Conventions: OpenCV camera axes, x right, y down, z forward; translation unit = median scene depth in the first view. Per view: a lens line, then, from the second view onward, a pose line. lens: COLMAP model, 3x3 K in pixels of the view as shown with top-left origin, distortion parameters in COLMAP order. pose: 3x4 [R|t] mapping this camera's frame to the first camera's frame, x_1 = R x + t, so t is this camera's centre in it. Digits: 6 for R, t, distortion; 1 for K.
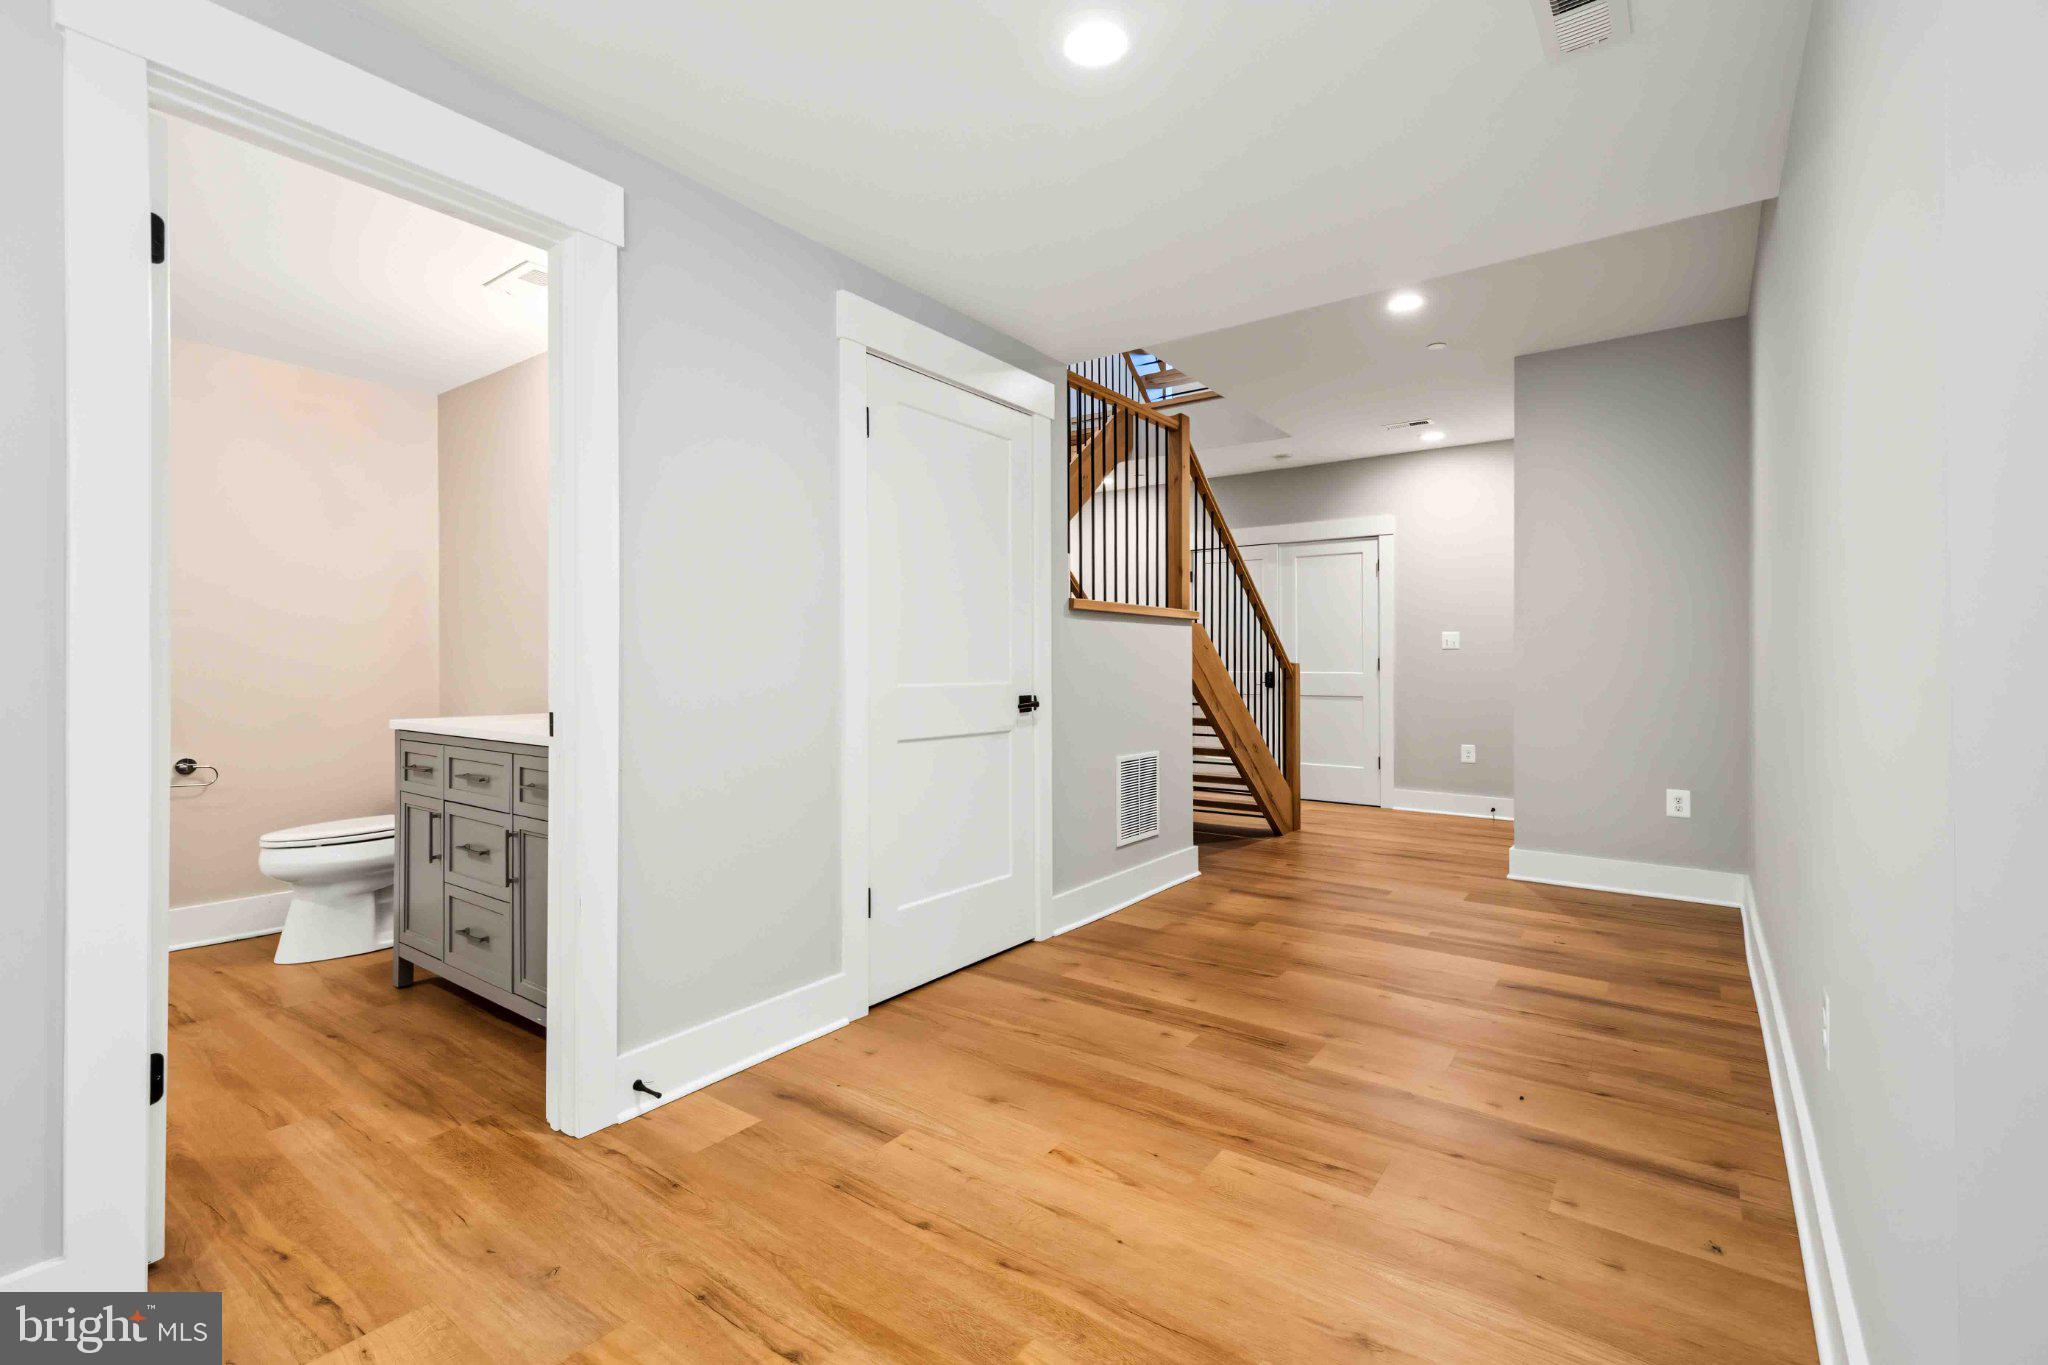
lens RADIAL K [[905.2, 0, 1004.5], [0, 905.2, 642.6], [0, 0, 1]] dist [0.011399, -0.002639]
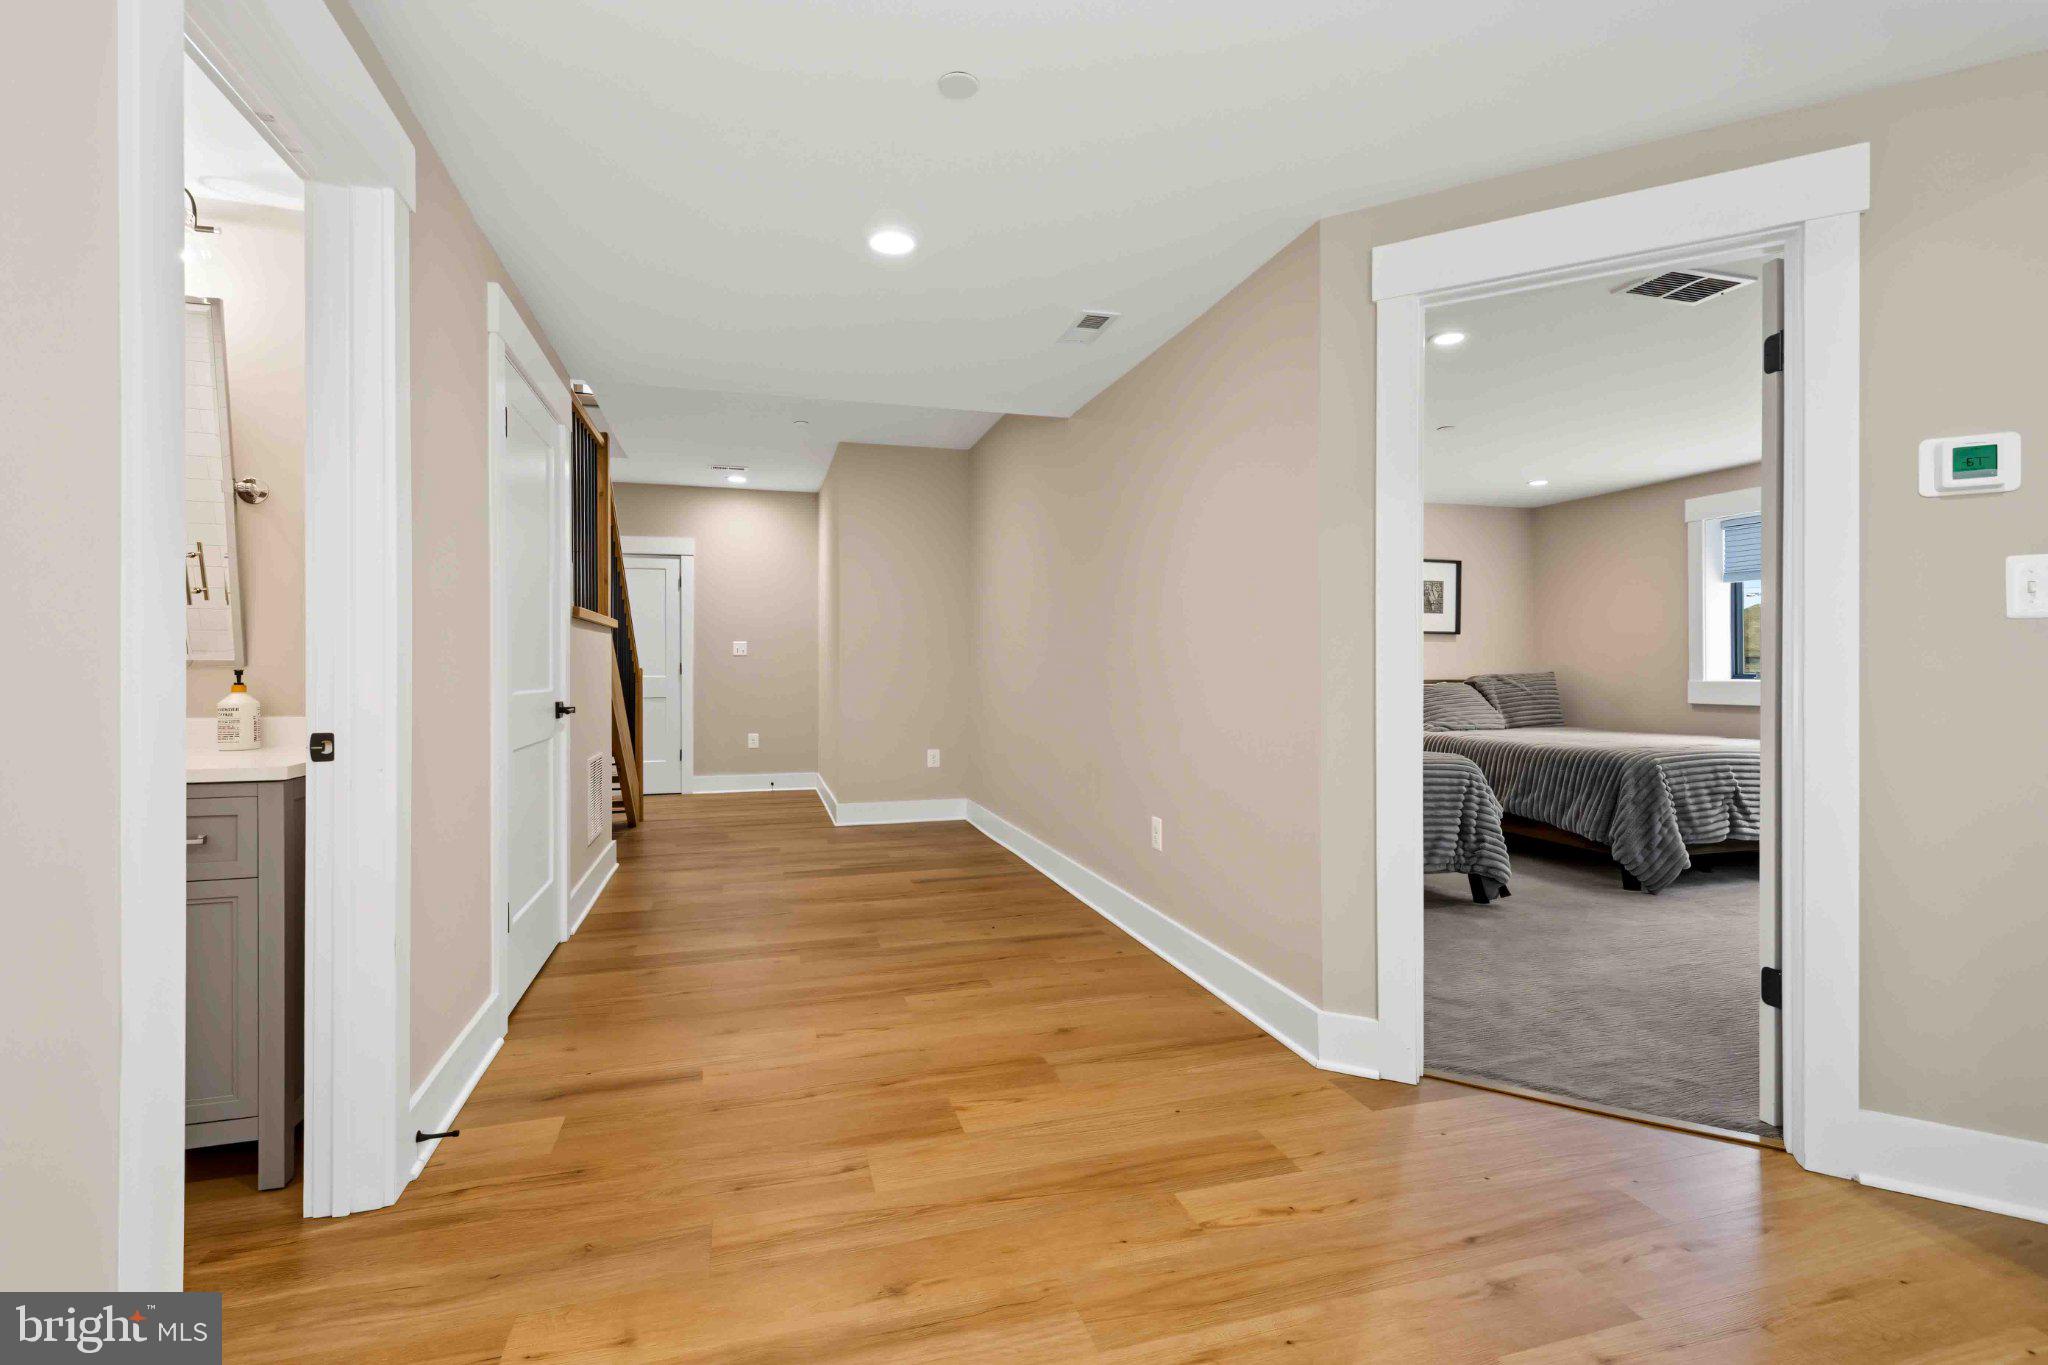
lens RADIAL K [[905.2, 0, 993.9], [0, 905.2, 667.7], [0, 0, 1]] dist [0.011399, -0.002639]
pose [[0.603758, -0.003084, 0.797161, -0.767015], [-0.016448, 0.999731, 0.016325, -0.007171], [-0.796998, -0.022968, 0.603546, -0.000296]]
